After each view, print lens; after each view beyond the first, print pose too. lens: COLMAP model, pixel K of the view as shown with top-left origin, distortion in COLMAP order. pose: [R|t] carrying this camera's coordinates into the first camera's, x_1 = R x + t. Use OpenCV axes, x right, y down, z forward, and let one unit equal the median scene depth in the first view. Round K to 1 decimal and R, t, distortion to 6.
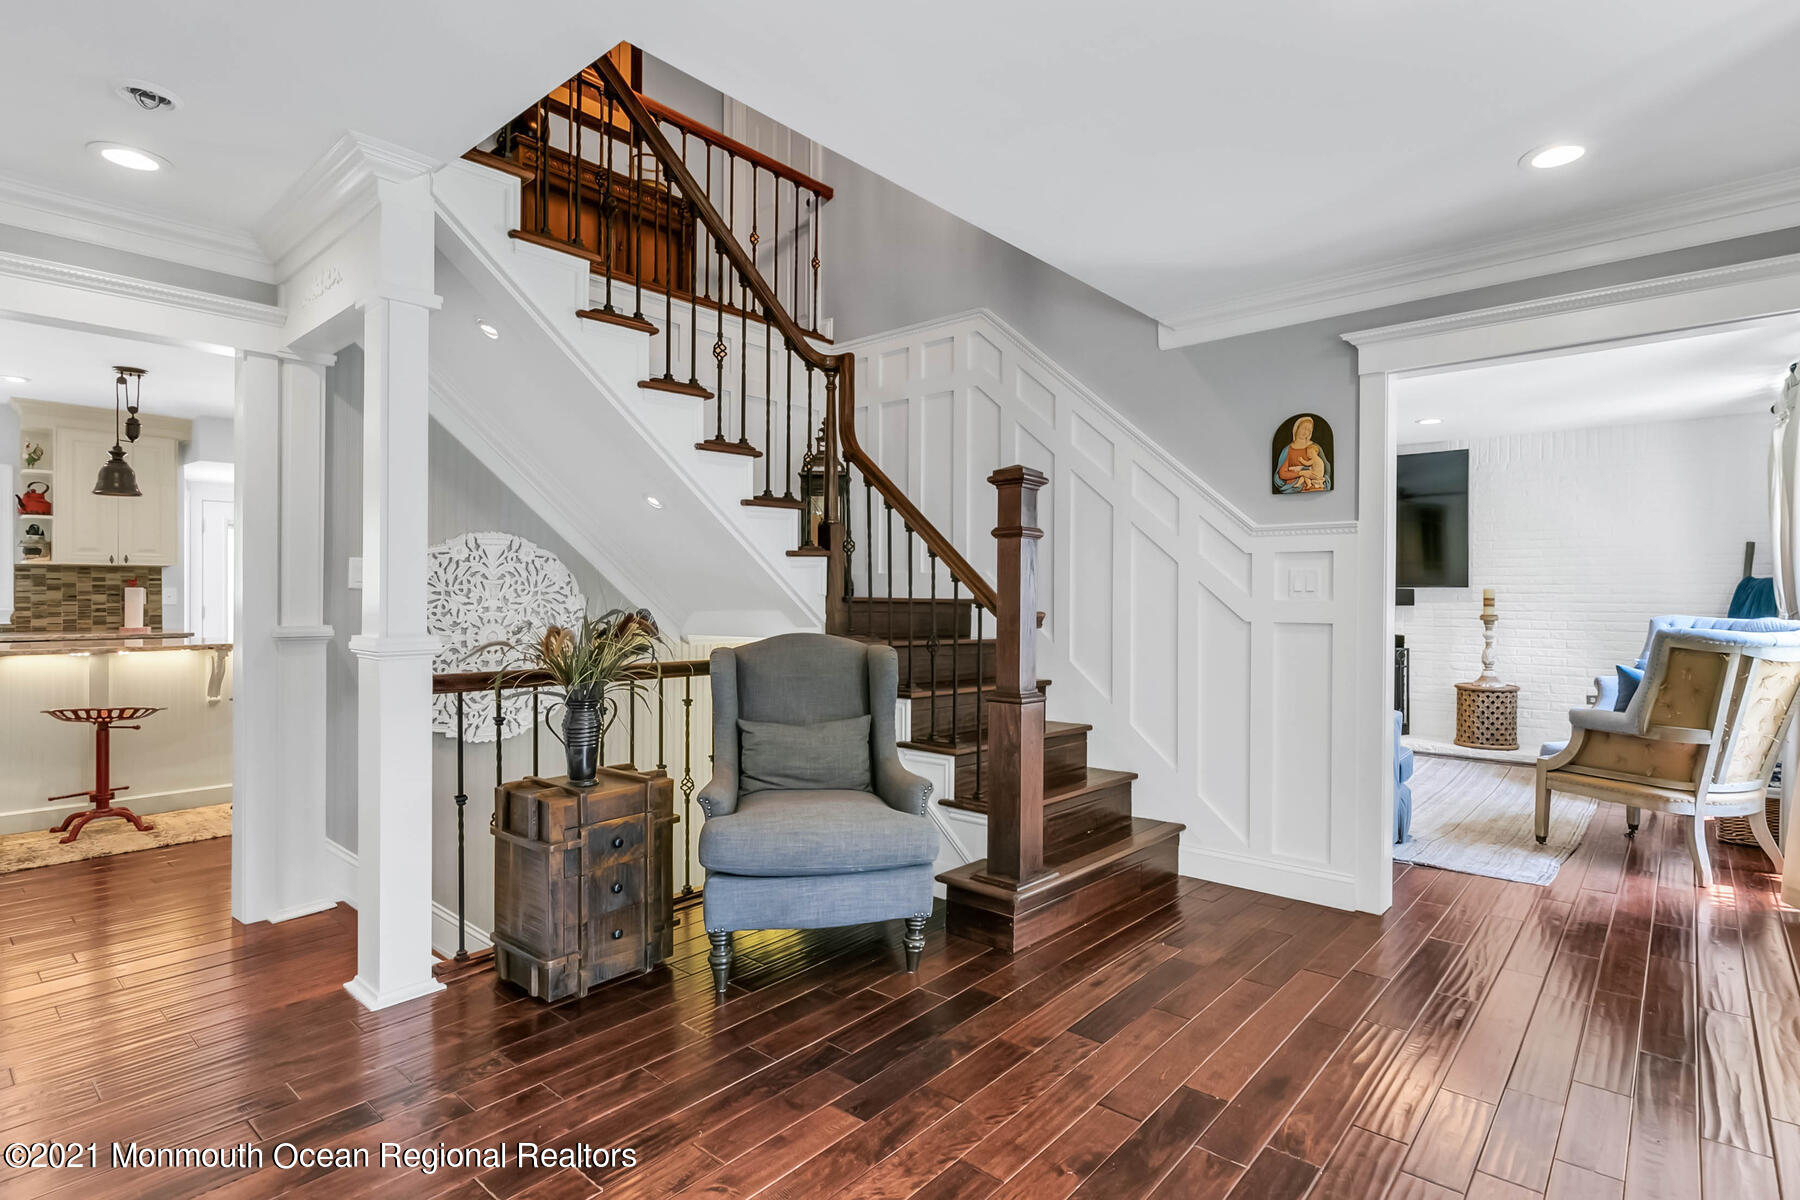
lens RADIAL K [[898.4, 0, 943.9], [0, 898.4, 598.3], [0, 0, 1]] dist [-0.004562, 0.001672]
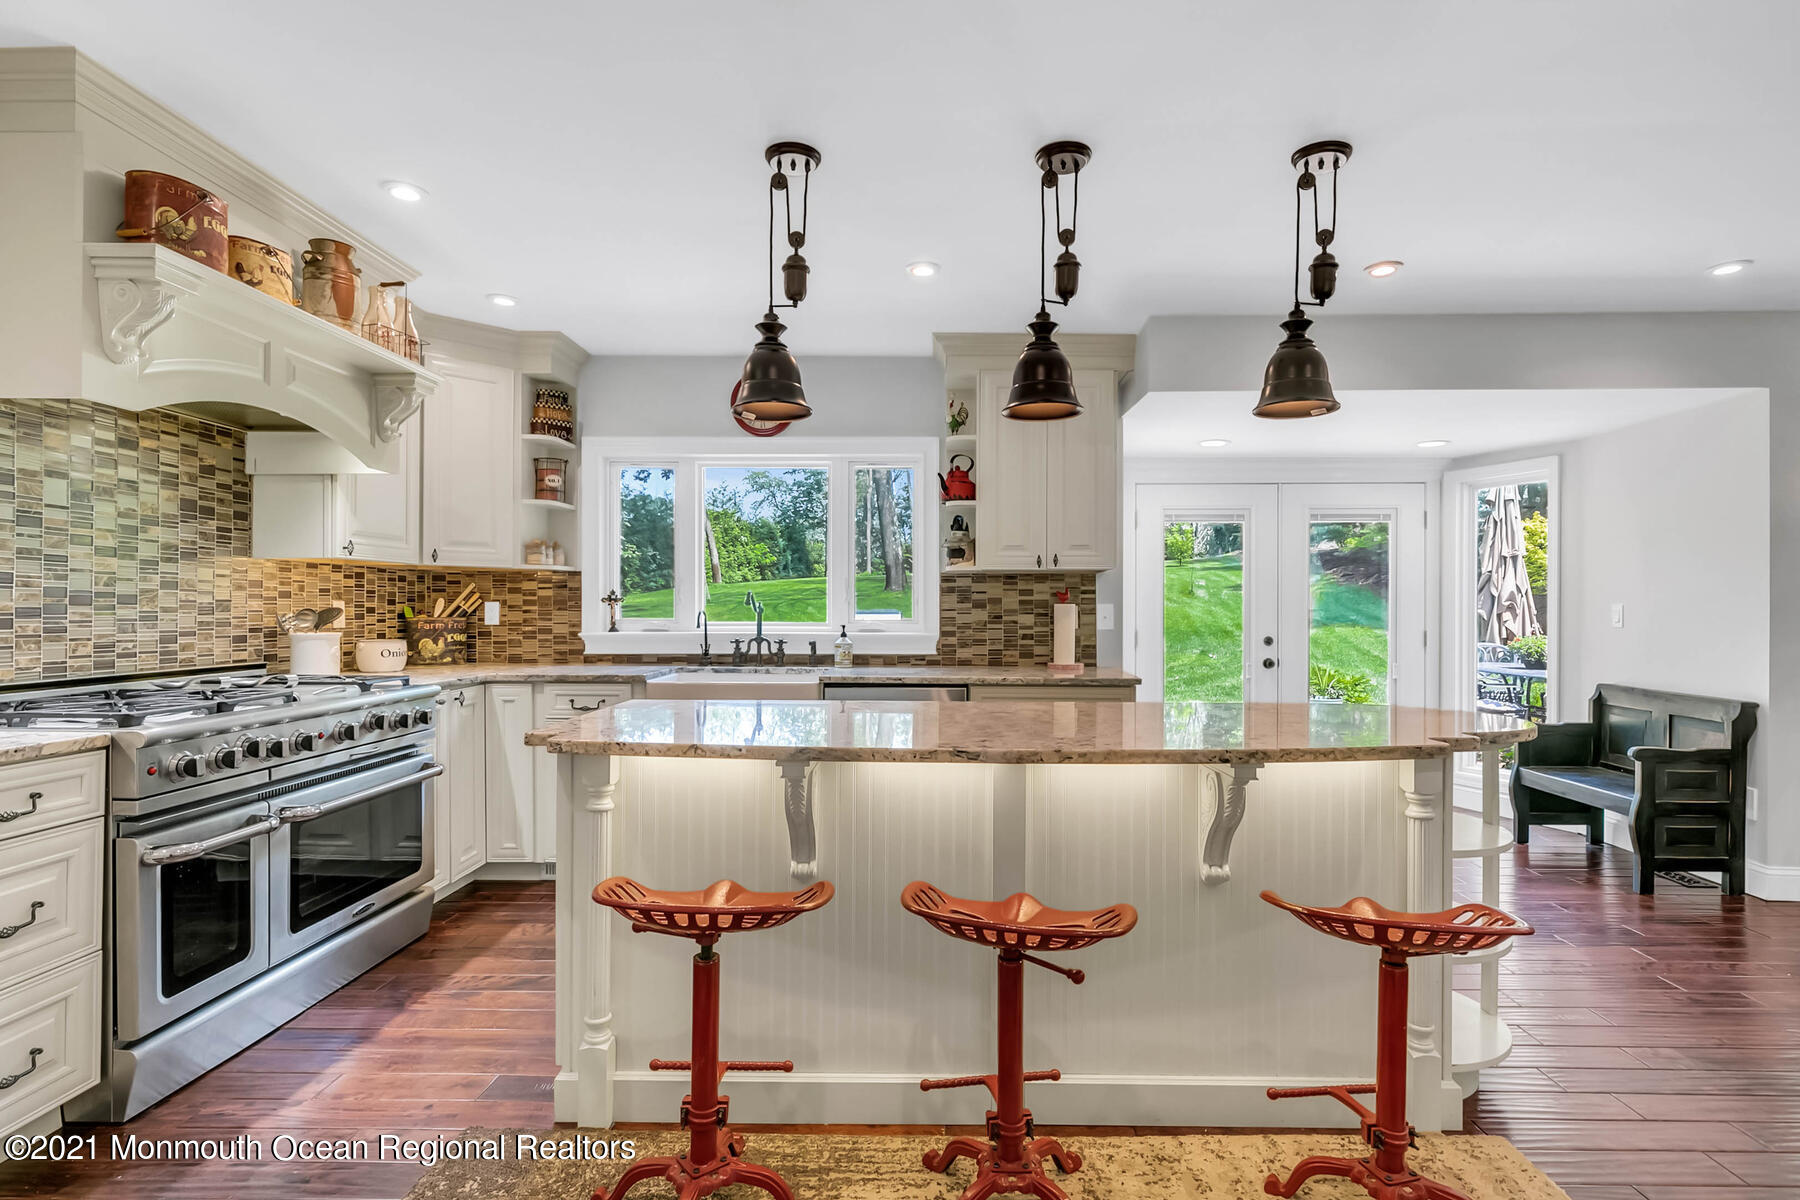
lens RADIAL K [[898.4, 0, 907.2], [0, 898.4, 605.9], [0, 0, 1]] dist [-0.004562, 0.001672]
pose [[0.618918, -0.004230, -0.785444, -0.581295], [-0.003542, 0.999960, -0.008176, -0.005994], [0.785447, 0.007843, 0.618879, 0.636726]]
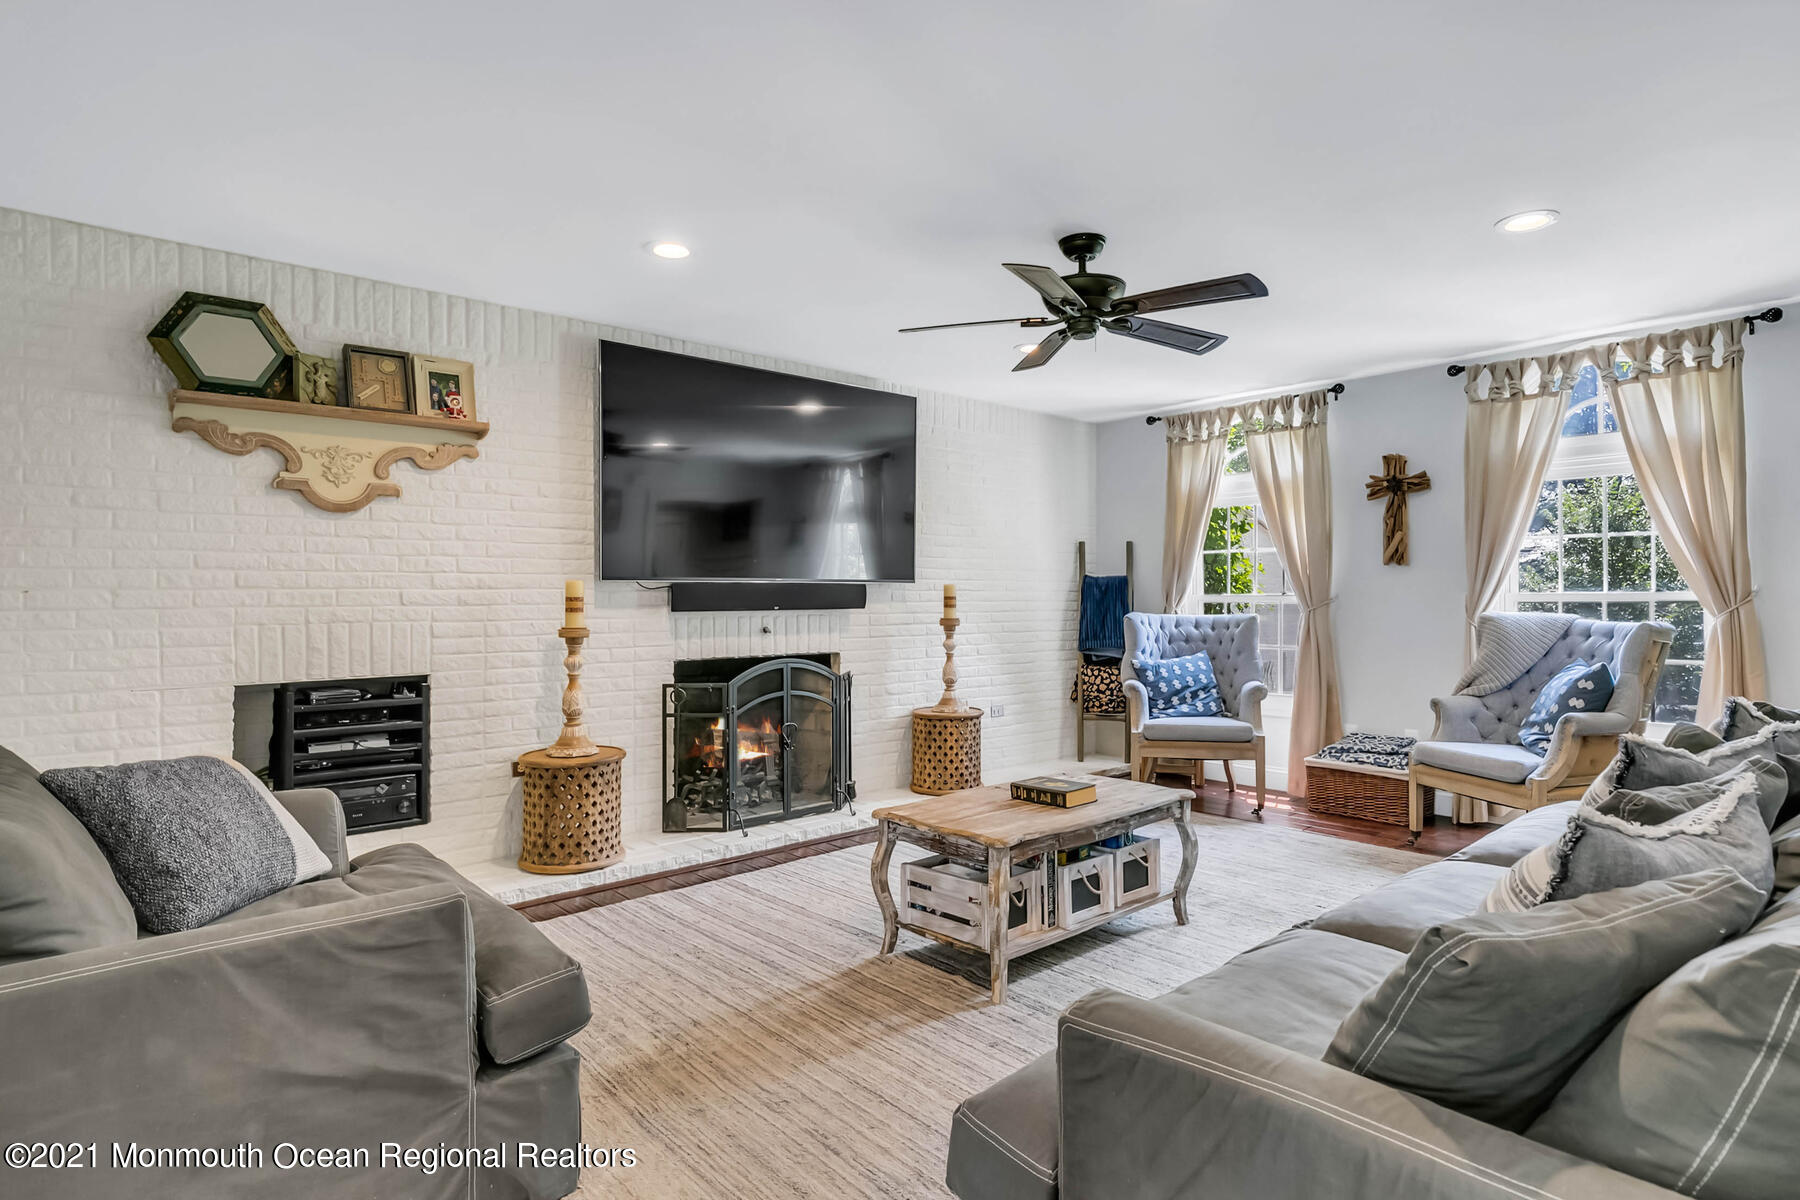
lens RADIAL K [[955.5, 0, 934.7], [0, 955.5, 594.0], [0, 0, 1]] dist [0.009861, 0.000157]
pose [[0.150767, -0.004970, 0.988557, -0.266929], [0.002278, 0.999986, 0.004680, -0.007968], [-0.988567, 0.001546, 0.150776, 1.274877]]
